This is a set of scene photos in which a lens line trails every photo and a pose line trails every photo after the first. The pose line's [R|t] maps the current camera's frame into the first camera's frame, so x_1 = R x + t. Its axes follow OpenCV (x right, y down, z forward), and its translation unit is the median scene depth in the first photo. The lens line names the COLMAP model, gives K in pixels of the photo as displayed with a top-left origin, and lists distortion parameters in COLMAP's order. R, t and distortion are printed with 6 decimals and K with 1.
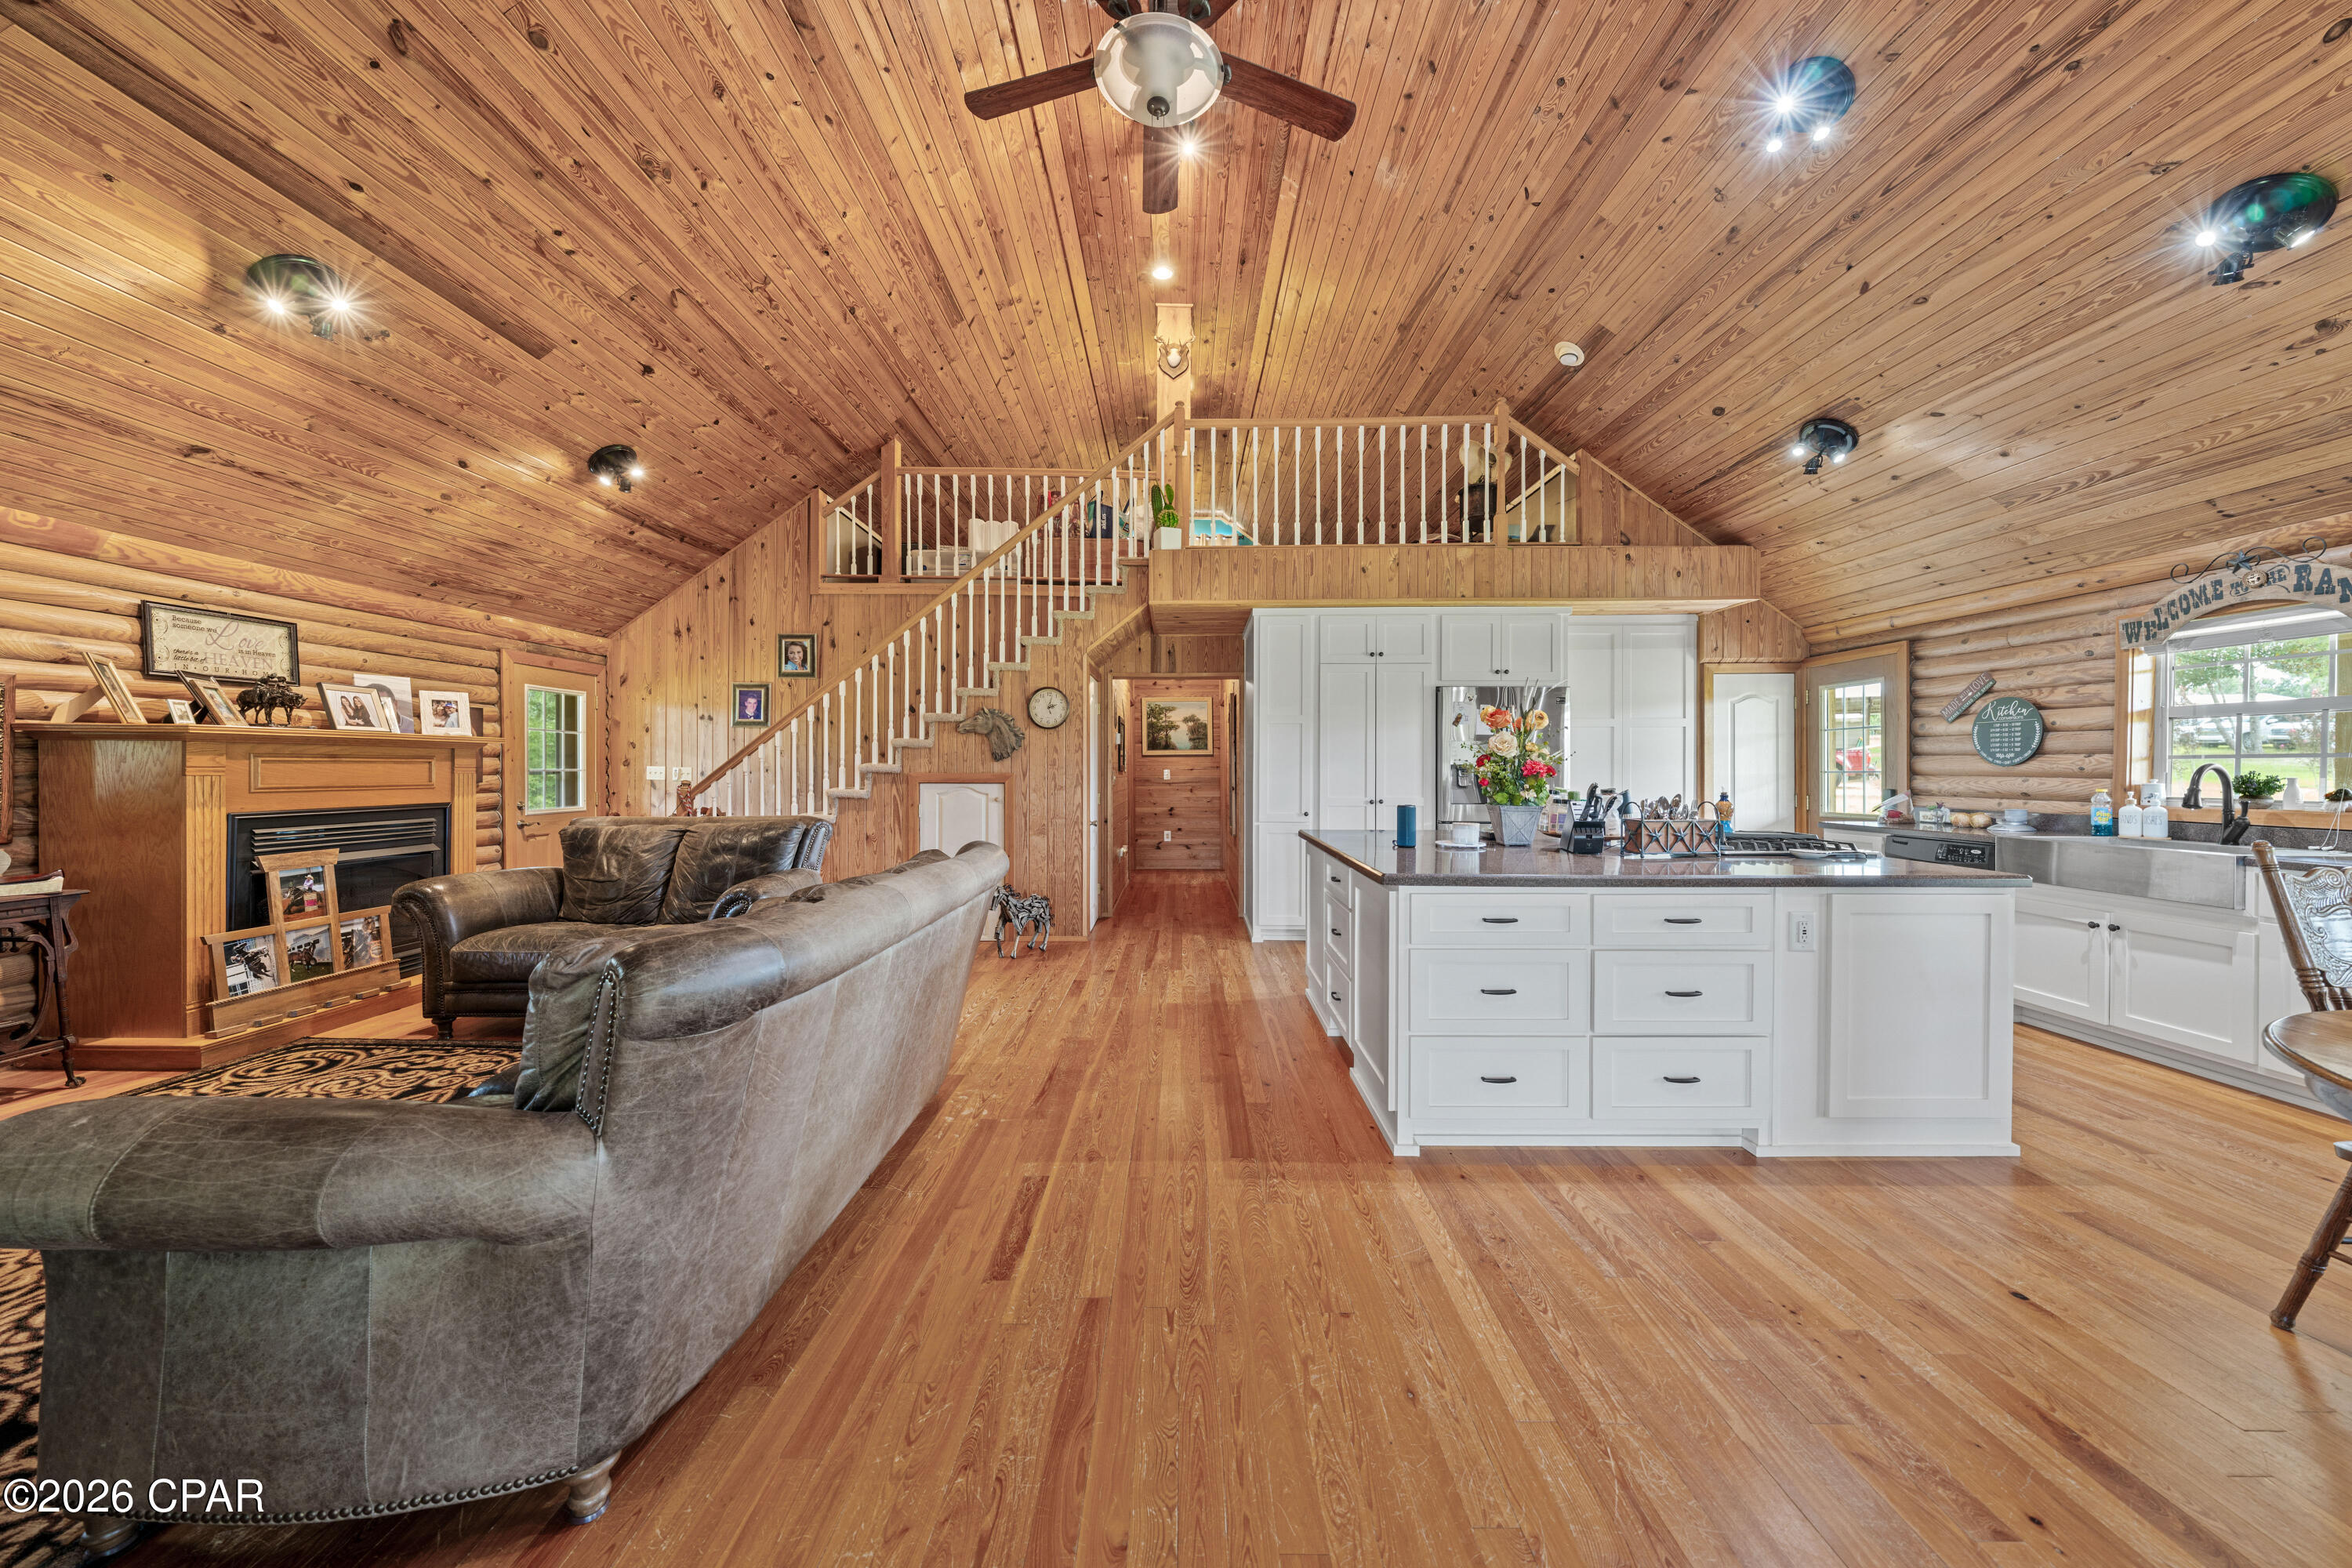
lens RADIAL K [[802.4, 0, 1175.1], [0, 802.4, 772.7], [0, 0, 1]] dist [-0.000696, -0.000217]
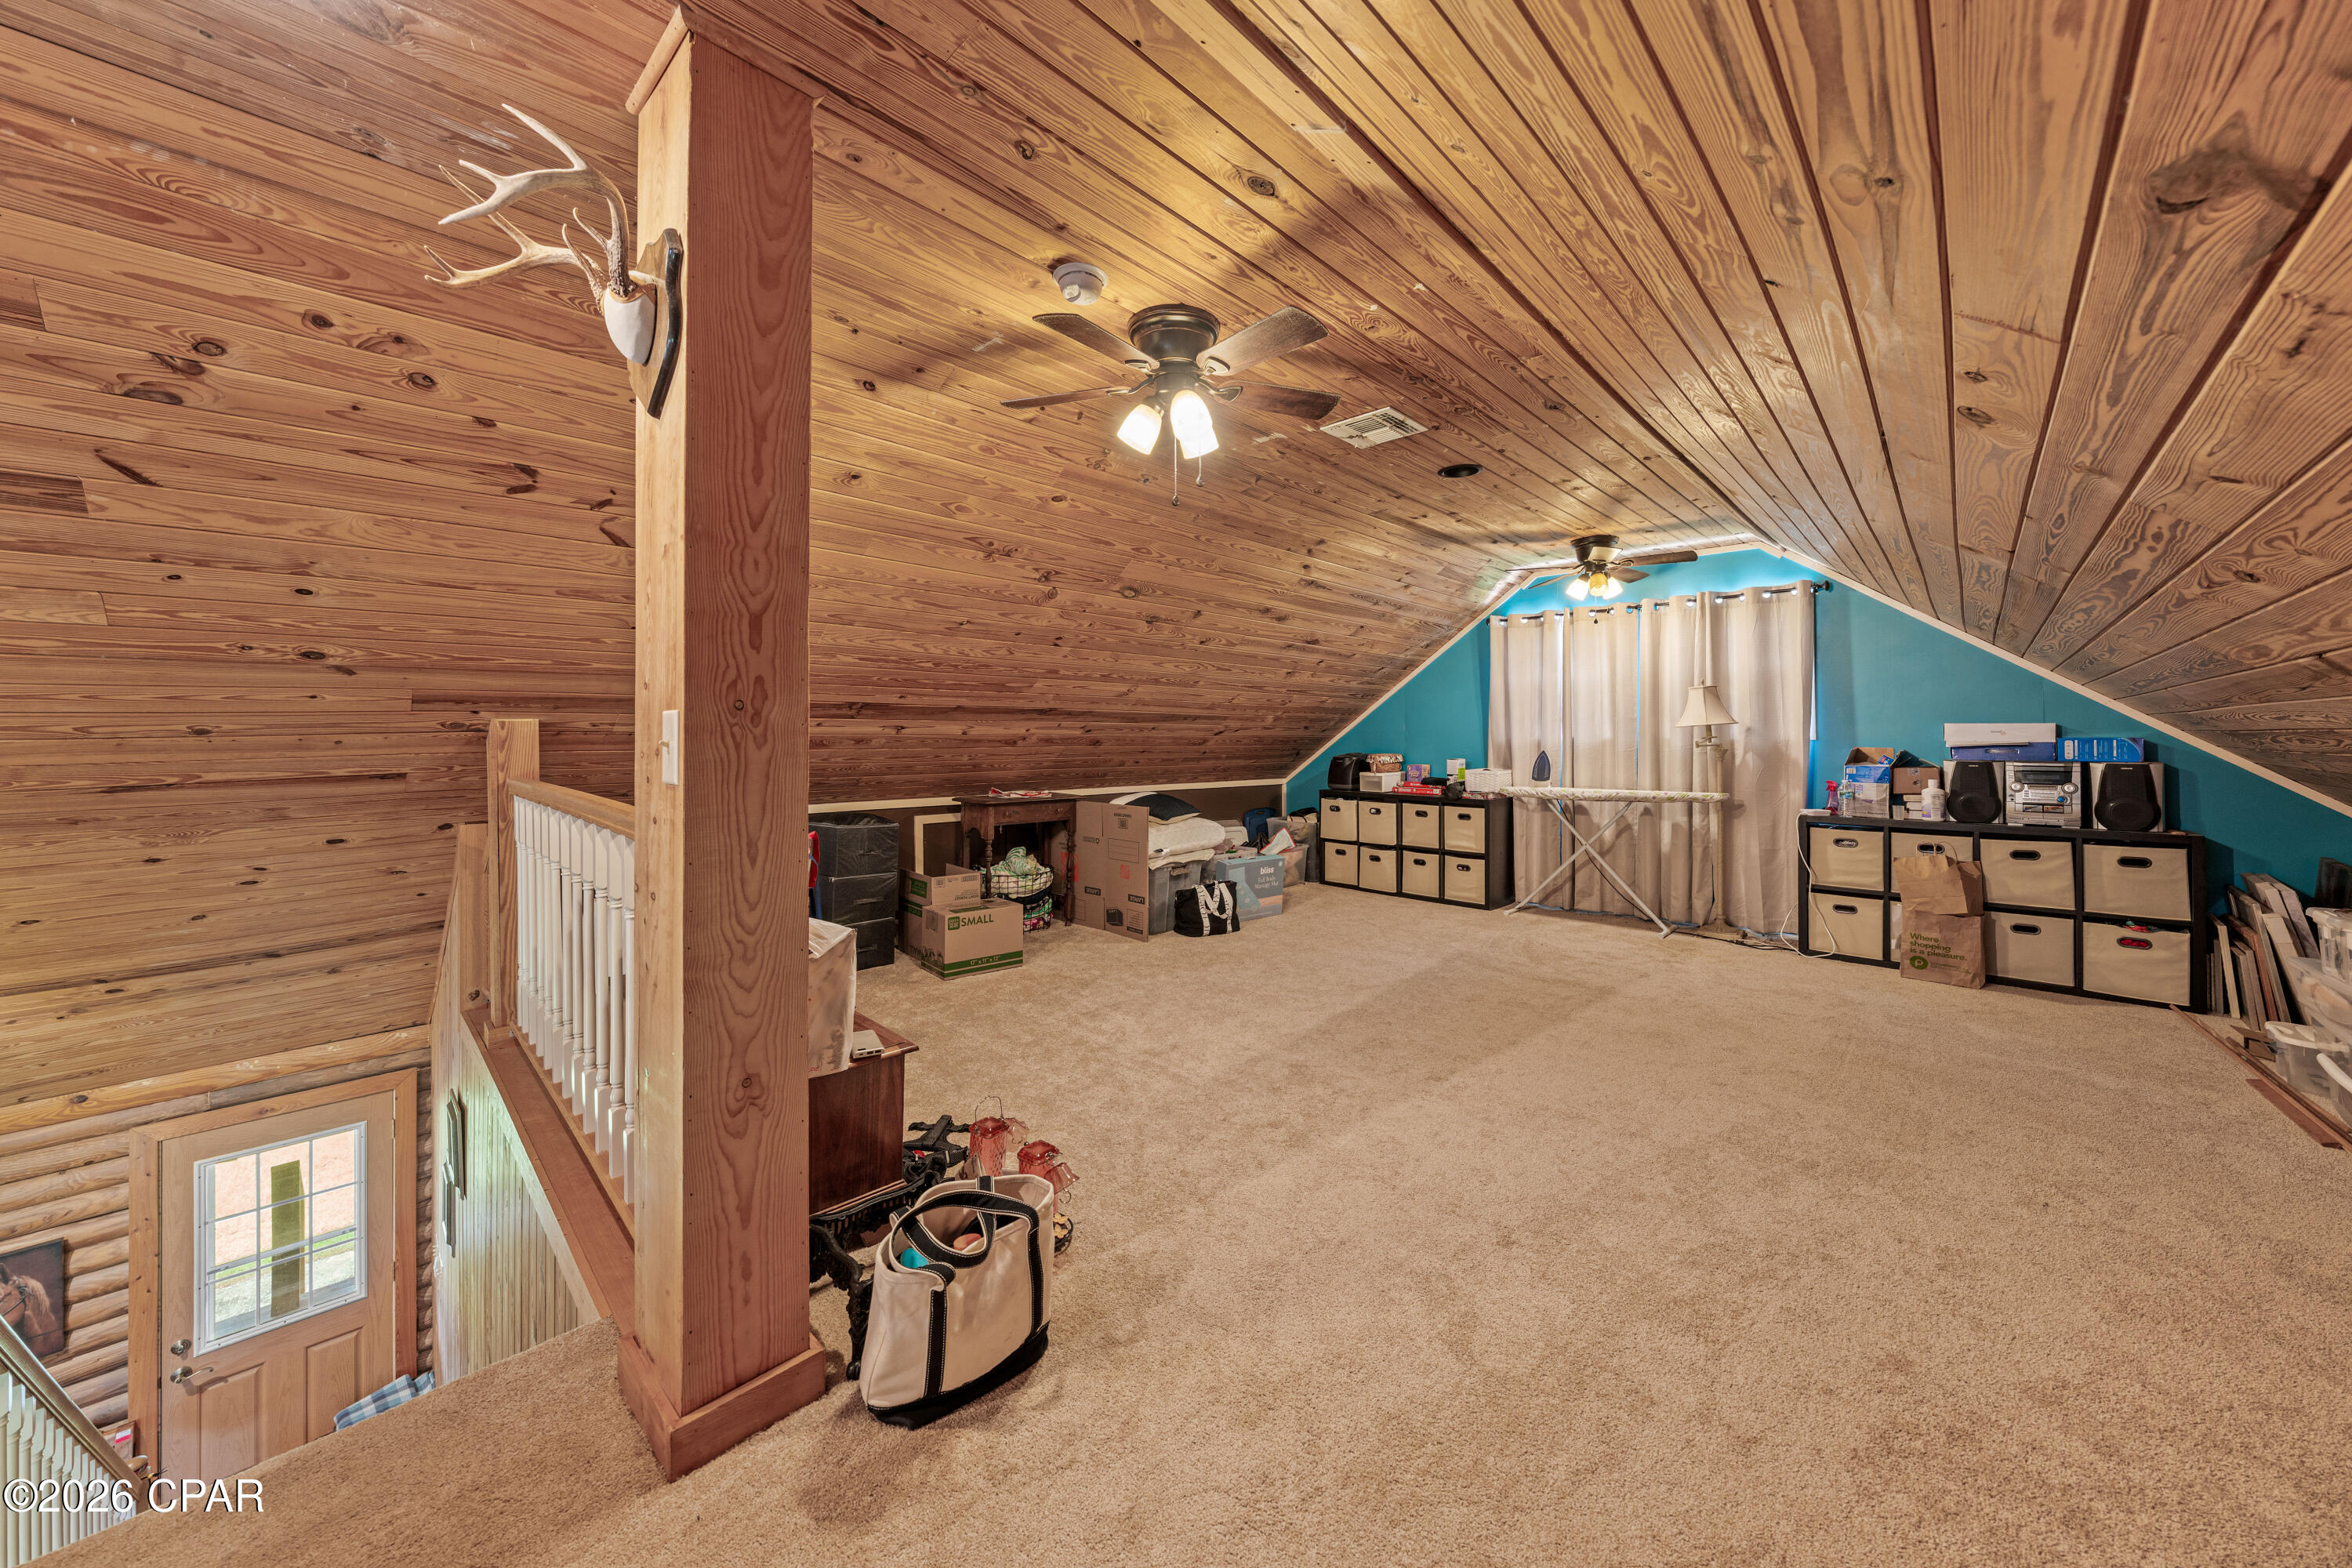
lens RADIAL K [[802.4, 0, 1201.0], [0, 802.4, 731.3], [0, 0, 1]] dist [-0.000696, -0.000217]
pose [[0.723001, -0.009973, -0.690775, 0.369457], [0.001151, 0.999912, -0.013231, -0.626193], [0.690846, 0.008771, 0.722949, 1.477763]]
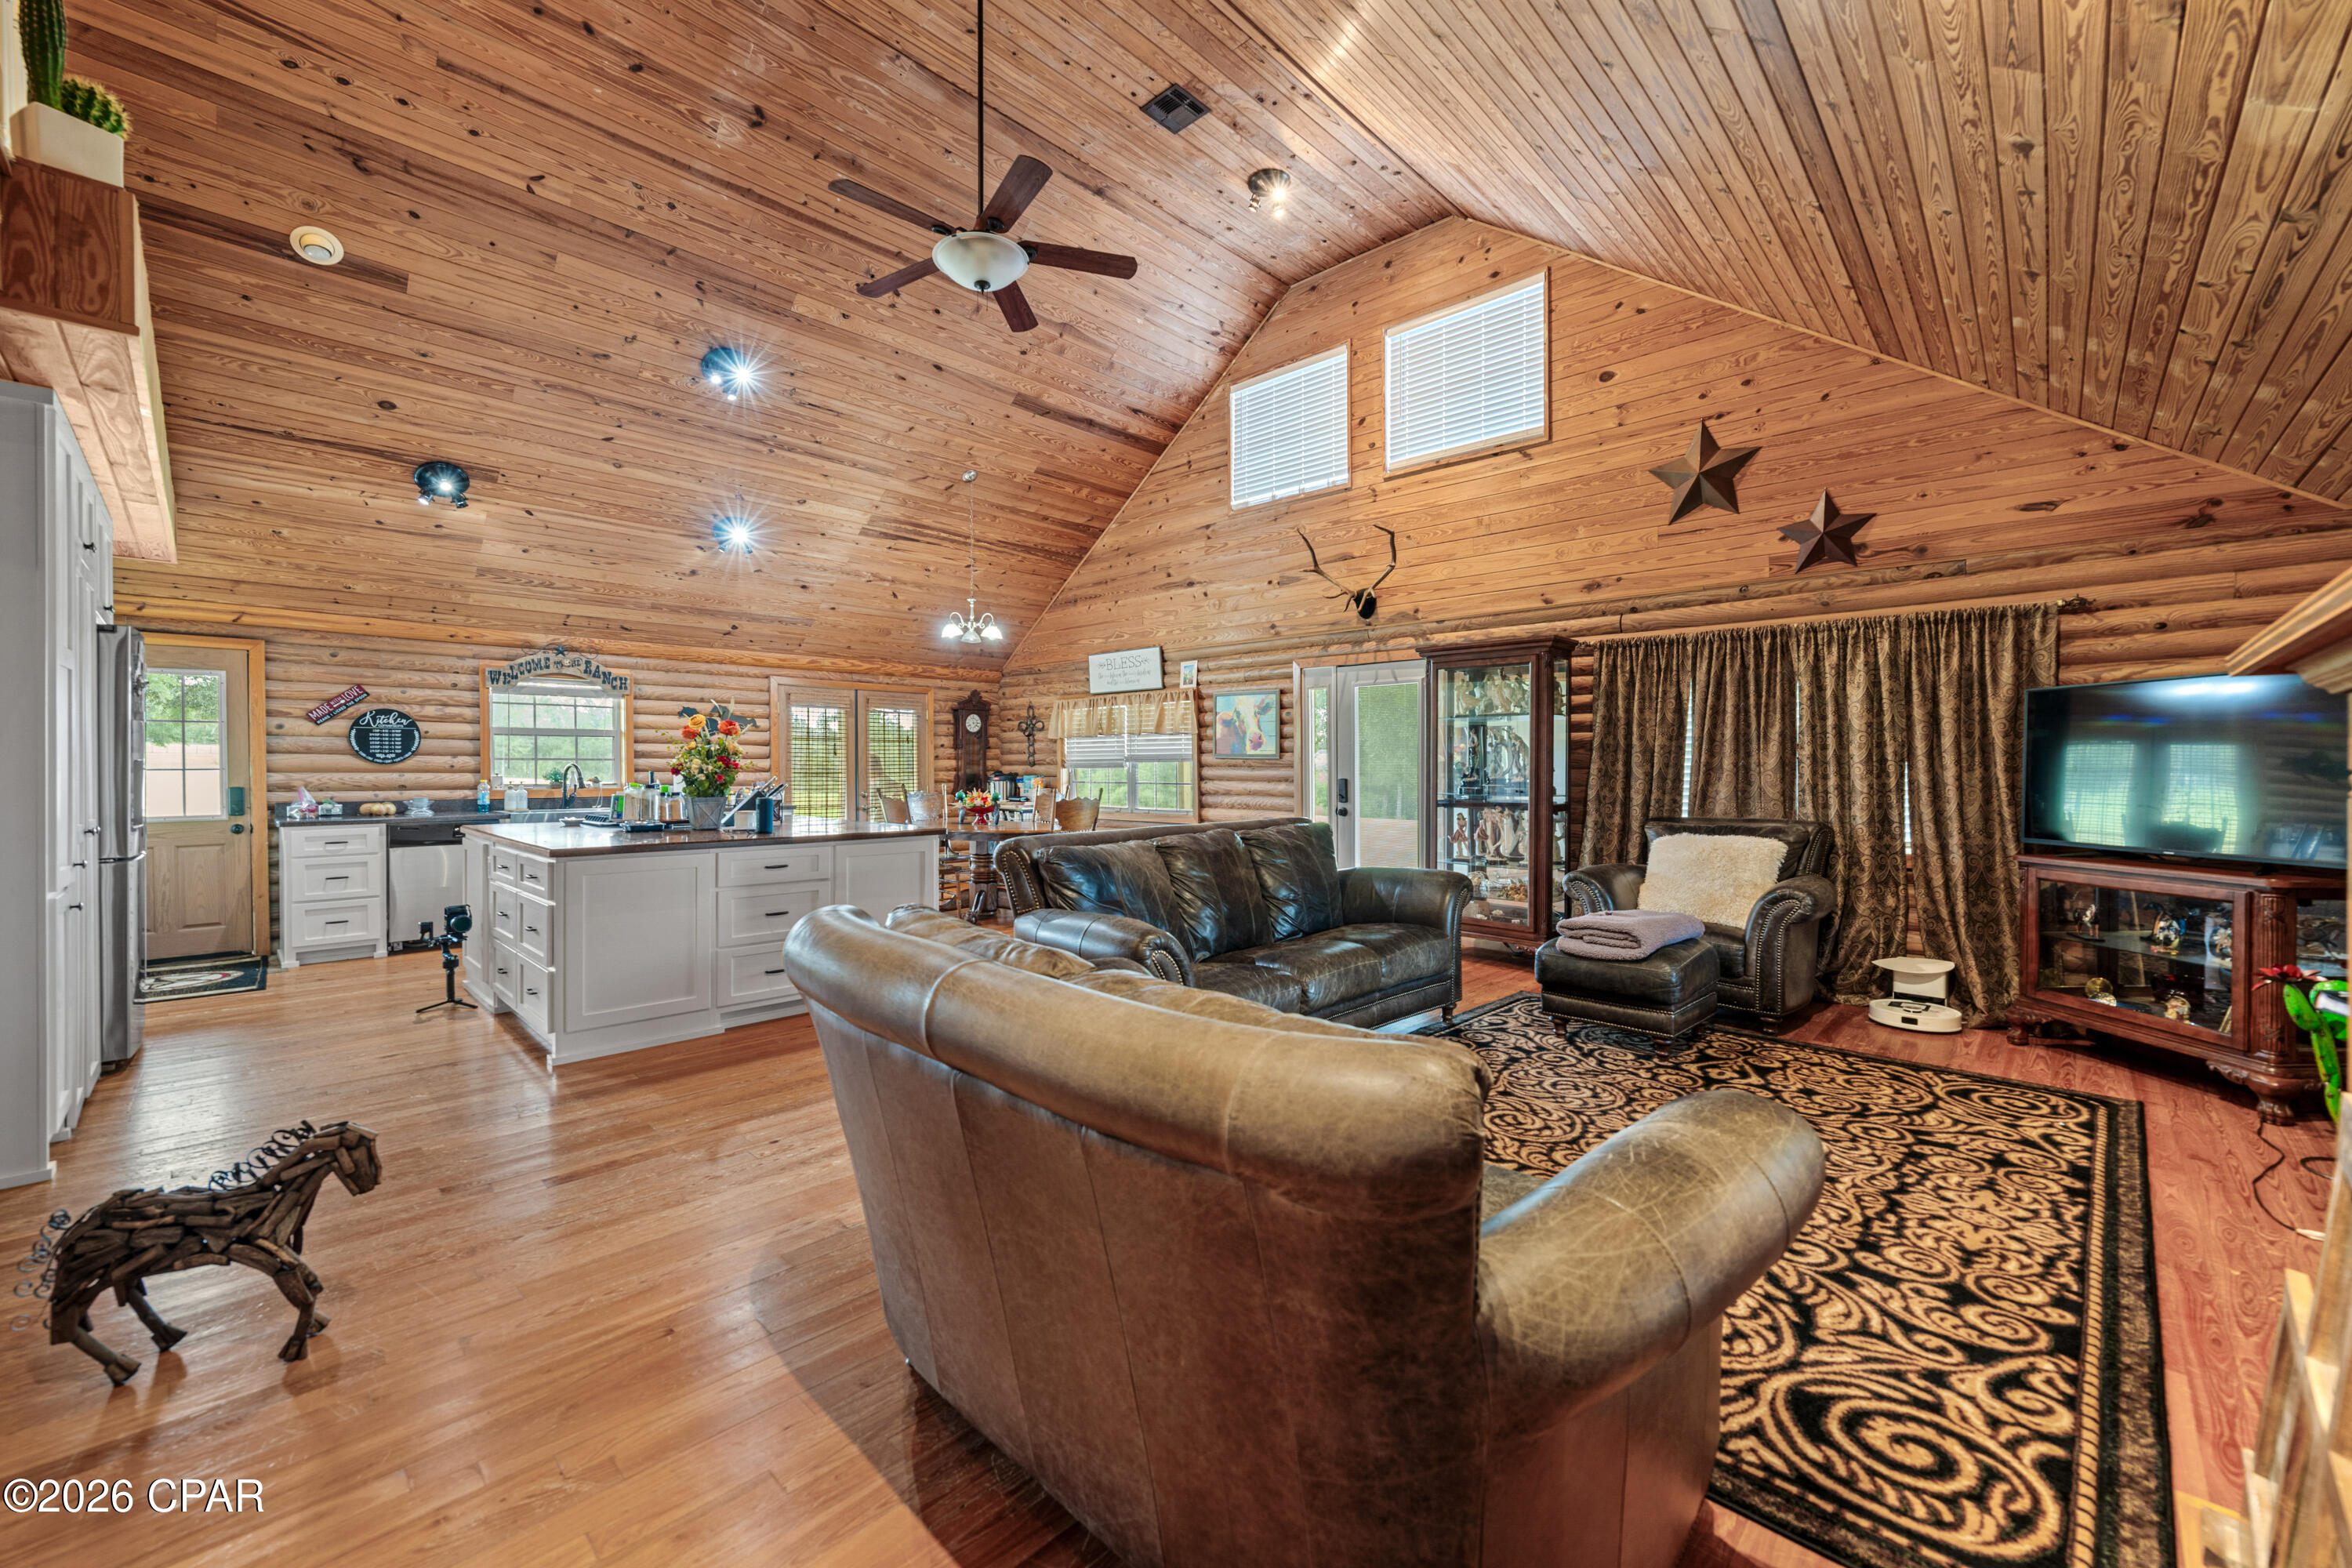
lens RADIAL K [[930.0, 0, 1173.8], [0, 930.0, 772.2], [0, 0, 1]] dist [-0.005001, 0.000497]
pose [[-0.720060, -0.005938, 0.693886, -0.883162], [0.001361, 0.999949, 0.009969, -0.007962], [-0.693911, 0.008122, -0.720015, 1.244896]]
